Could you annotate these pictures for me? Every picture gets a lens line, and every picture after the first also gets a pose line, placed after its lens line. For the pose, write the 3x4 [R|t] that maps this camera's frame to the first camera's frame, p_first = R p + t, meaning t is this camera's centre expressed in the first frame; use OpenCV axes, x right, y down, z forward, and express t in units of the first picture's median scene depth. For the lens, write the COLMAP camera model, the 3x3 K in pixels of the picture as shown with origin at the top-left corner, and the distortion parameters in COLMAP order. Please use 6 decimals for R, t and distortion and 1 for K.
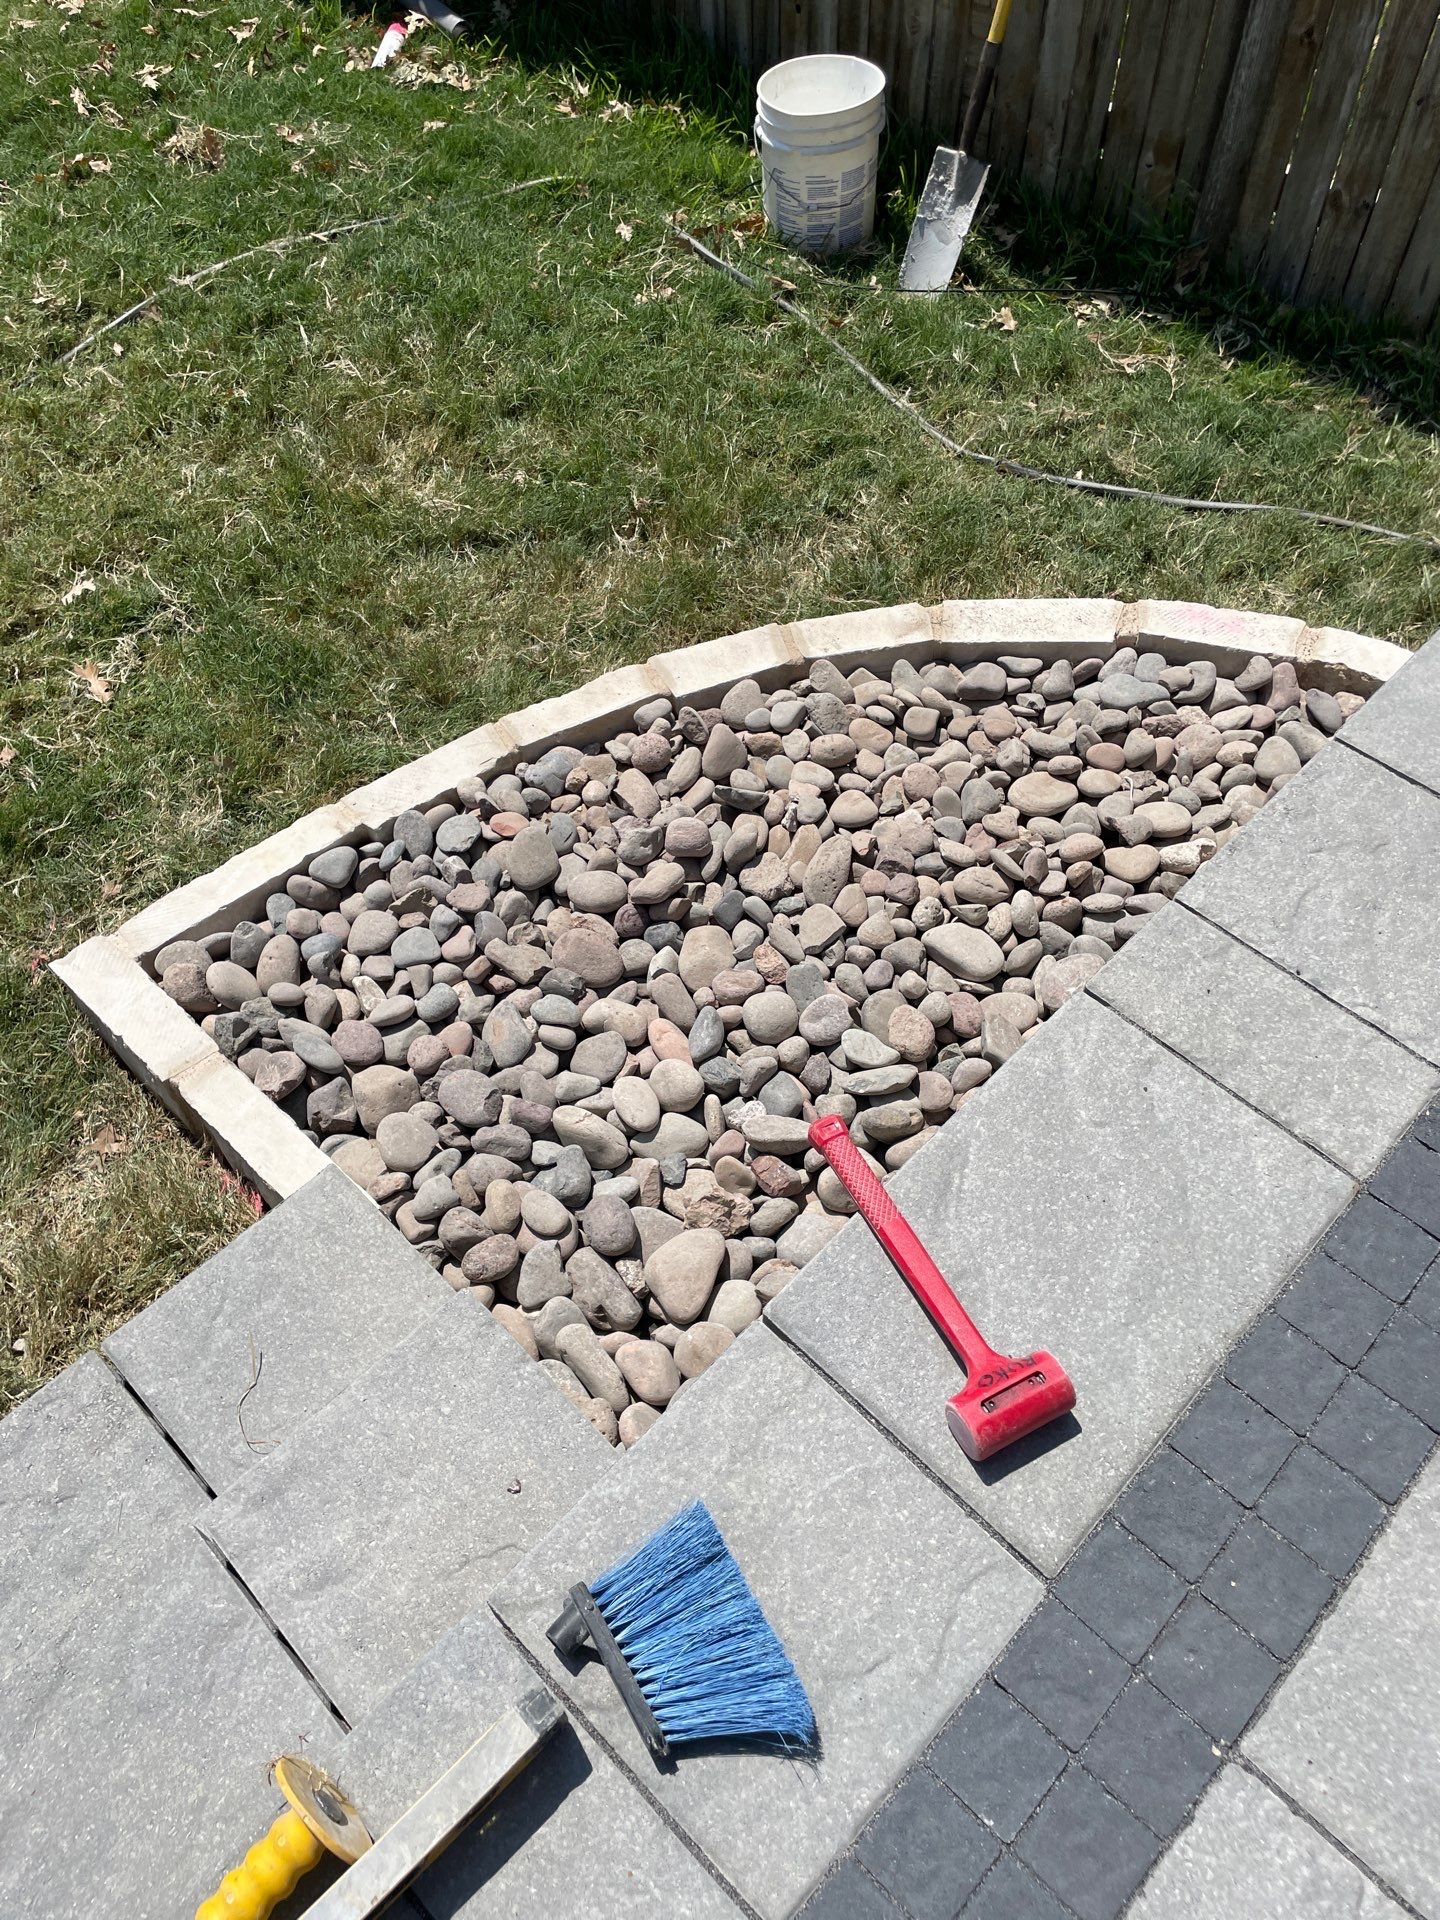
lens RADIAL K [[1446.5, 0, 713.5], [0, 1446.5, 938.8], [0, 0, 1]] dist [0.099175, -0.128533]
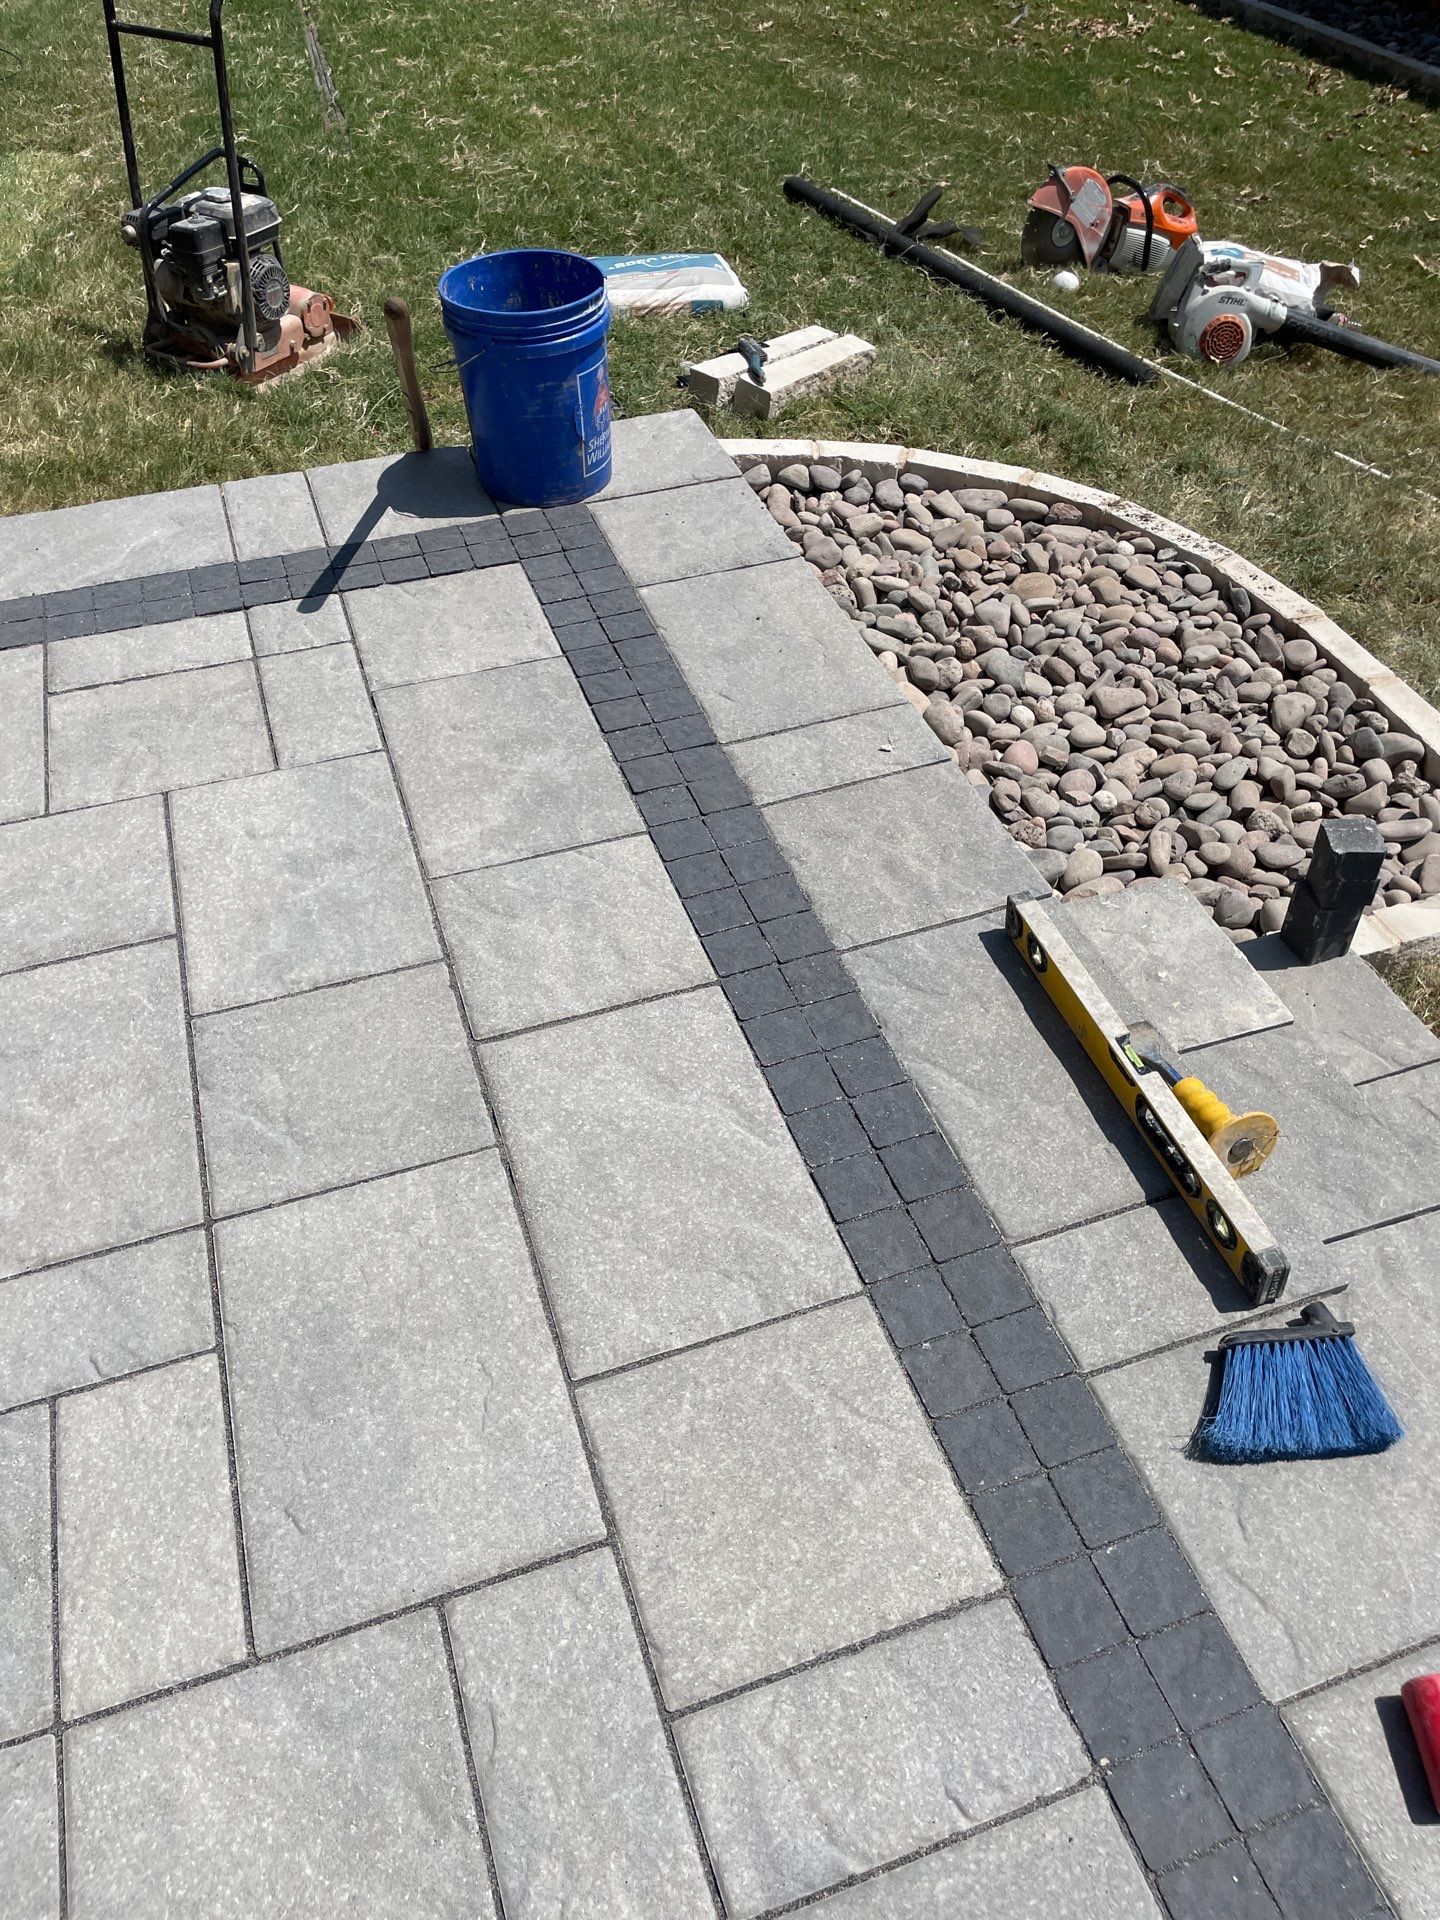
lens RADIAL K [[1446.9, 0, 741.5], [0, 1446.9, 935.1], [0, 0, 1]] dist [0.093706, -0.123502]
pose [[-0.444214, 0.635275, -0.631743, 0.421301], [-0.713314, 0.175866, 0.678420, -0.060913], [0.542086, 0.751995, 0.375028, -0.013415]]
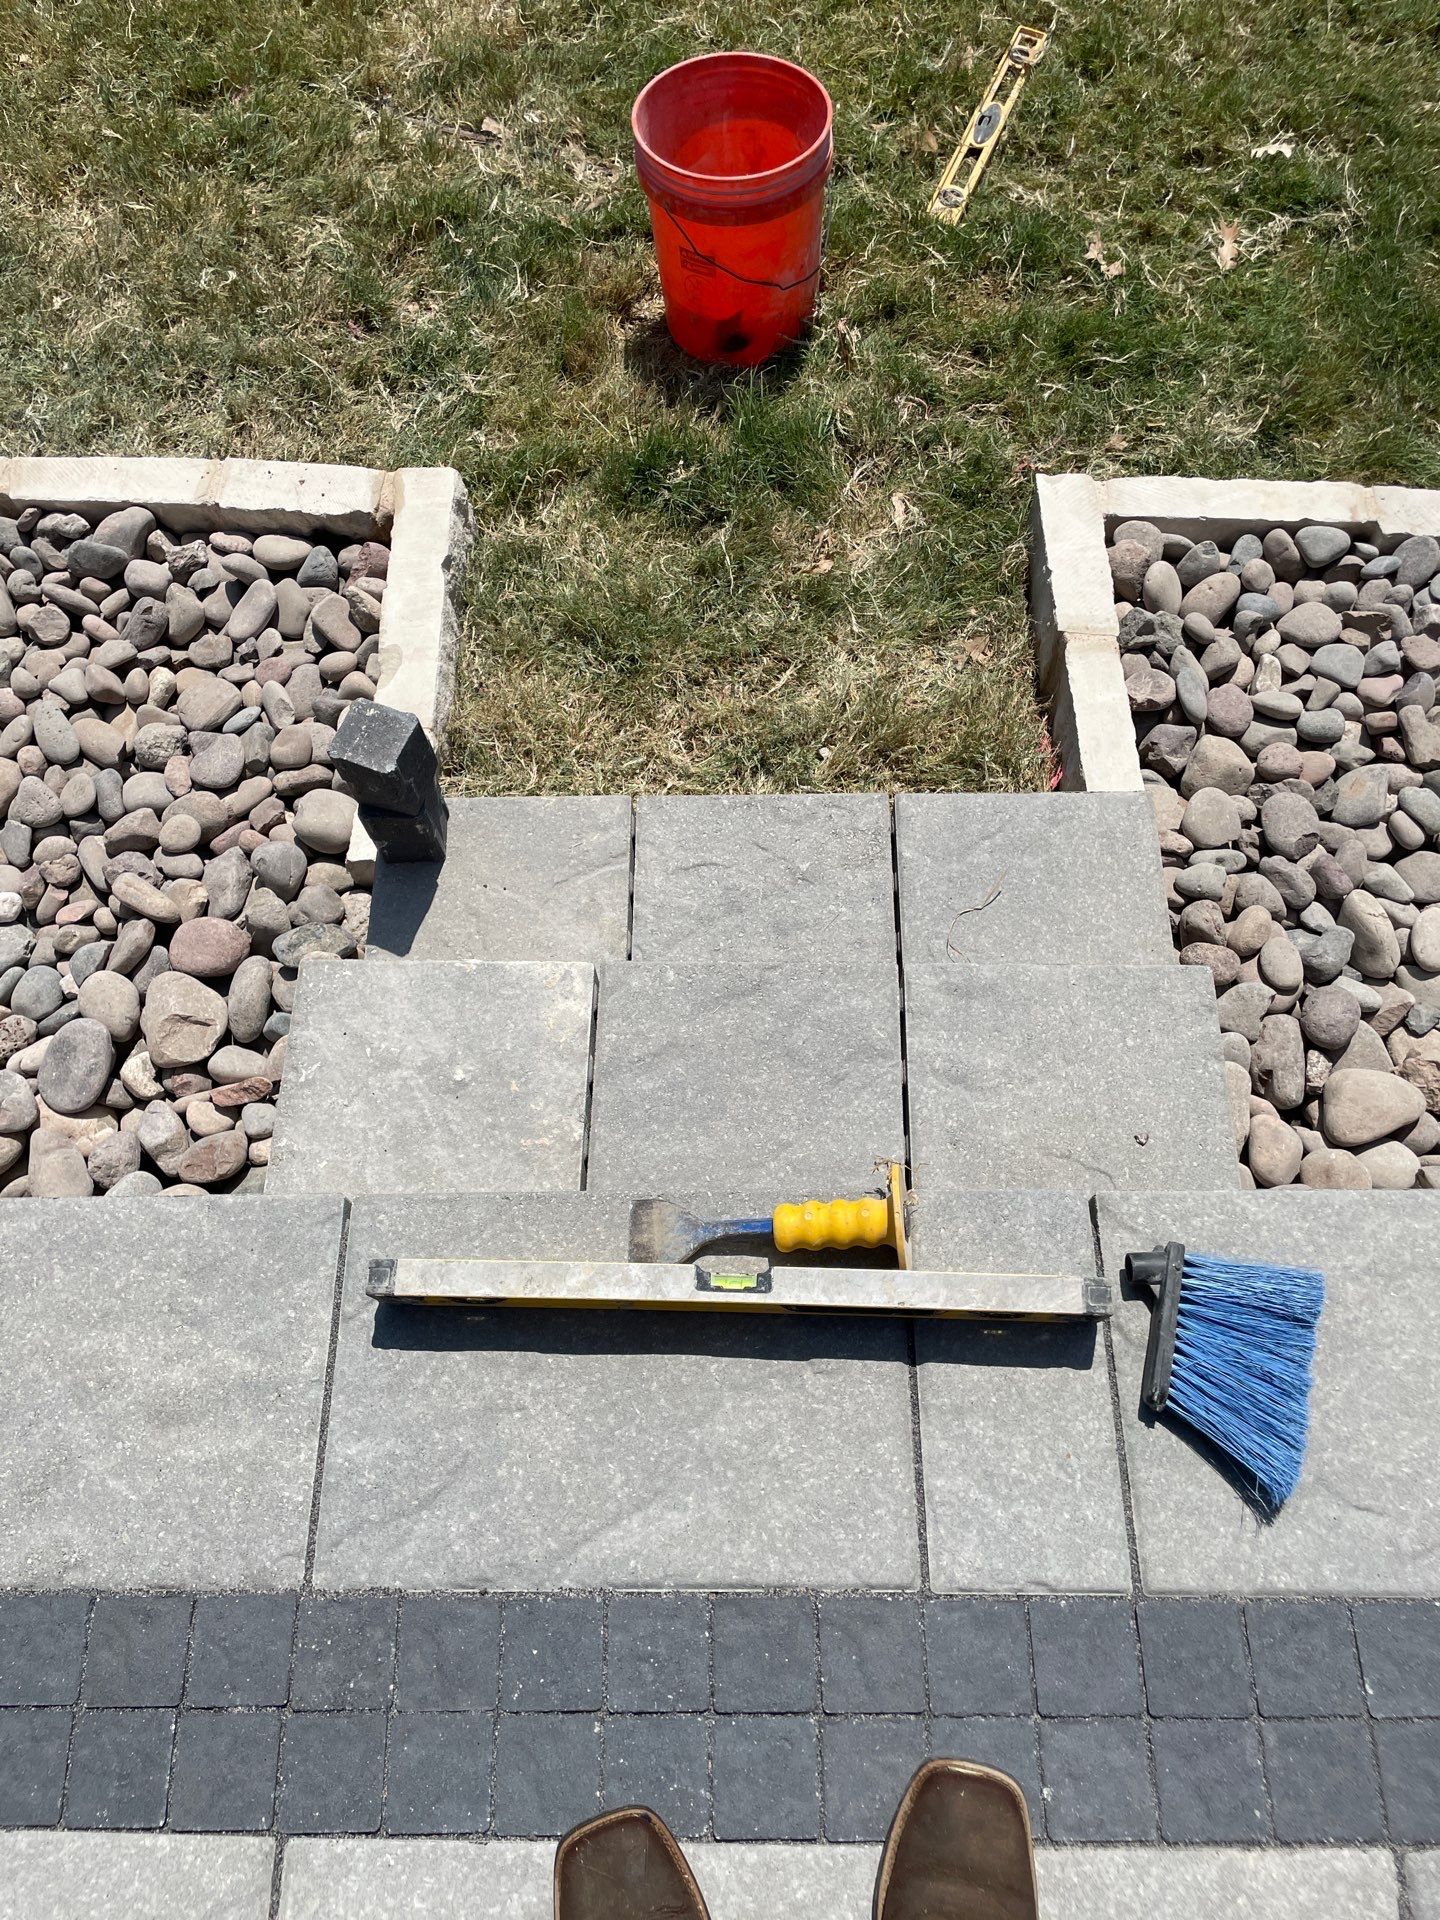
lens RADIAL K [[1446.5, 0, 713.5], [0, 1446.5, 938.8], [0, 0, 1]] dist [0.099175, -0.128533]
pose [[0.698325, 0.644083, -0.312248, -0.080033], [-0.561090, 0.763435, 0.319914, 0.069474], [0.444432, -0.048205, 0.894515, -0.051087]]
